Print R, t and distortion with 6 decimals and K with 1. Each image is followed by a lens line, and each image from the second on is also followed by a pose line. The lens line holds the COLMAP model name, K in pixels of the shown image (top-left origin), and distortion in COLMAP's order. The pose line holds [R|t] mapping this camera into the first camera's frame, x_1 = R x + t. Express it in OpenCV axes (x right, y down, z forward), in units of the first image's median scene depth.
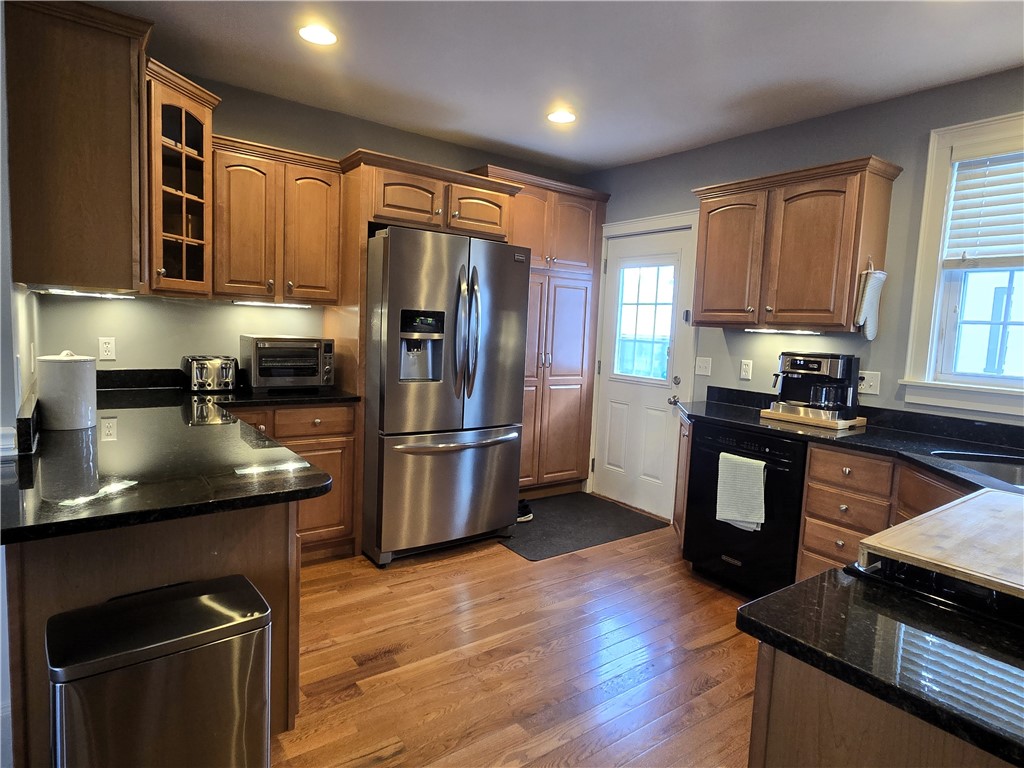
lens RADIAL K [[577.6, 0, 510.2], [0, 577.6, 380.8], [0, 0, 1]] dist [-0.002137, 0.000355]
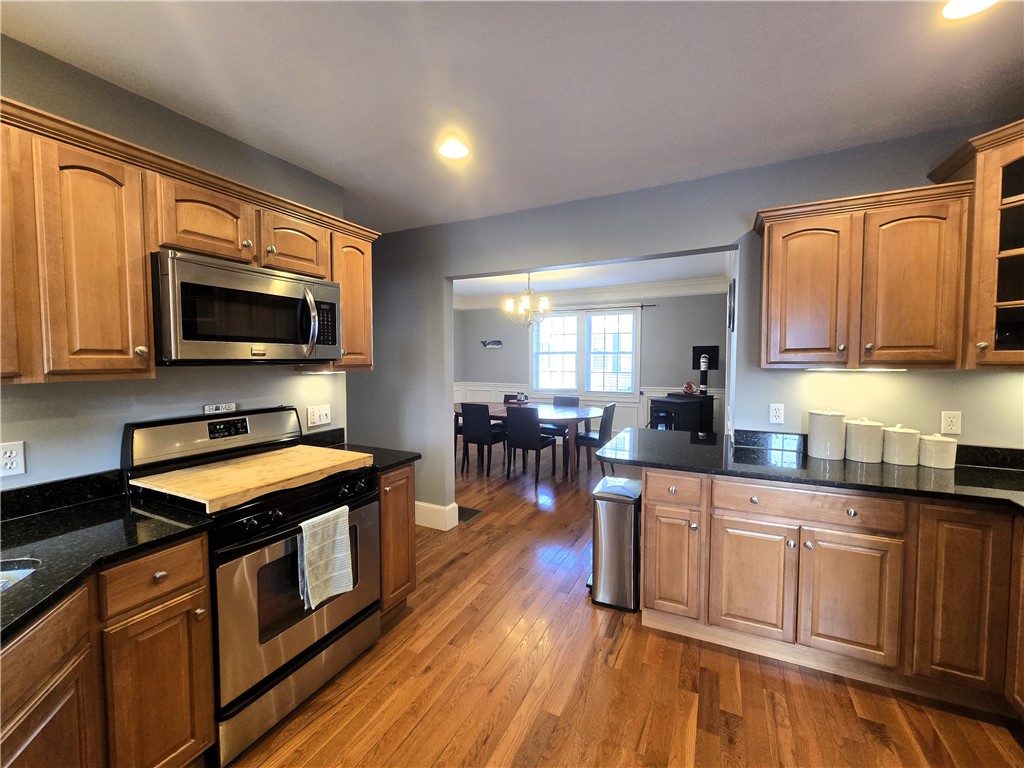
lens RADIAL K [[421.6, 0, 512.3], [0, 421.6, 377.7], [0, 0, 1]] dist [0.003505, 0.001149]
pose [[-0.884123, -0.026038, -0.466529, 0.276097], [-0.087590, 0.989982, 0.110740, -0.098754], [0.458972, 0.138771, -0.877546, 0.859832]]
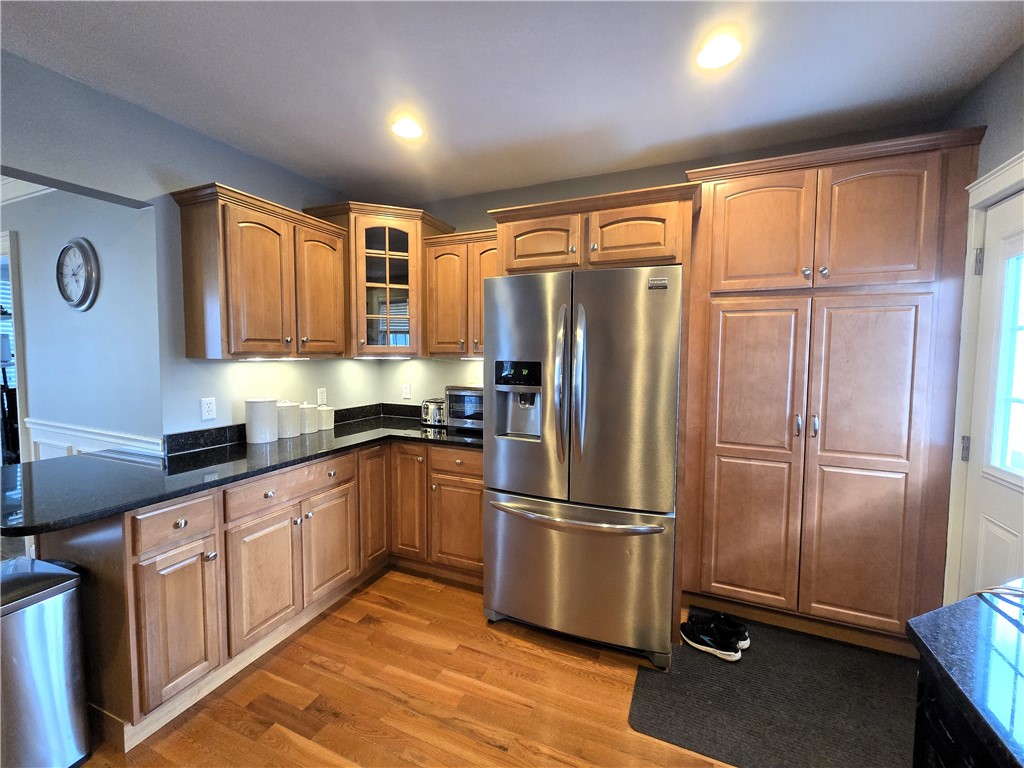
lens RADIAL K [[421.6, 0, 514.5], [0, 421.6, 380.1], [0, 0, 1]] dist [0.003505, 0.001149]
pose [[0.512098, 0.007369, -0.858895, 0.348949], [-0.067608, 0.997206, -0.031755, -0.057333], [0.856262, 0.074330, 0.511166, 0.539152]]
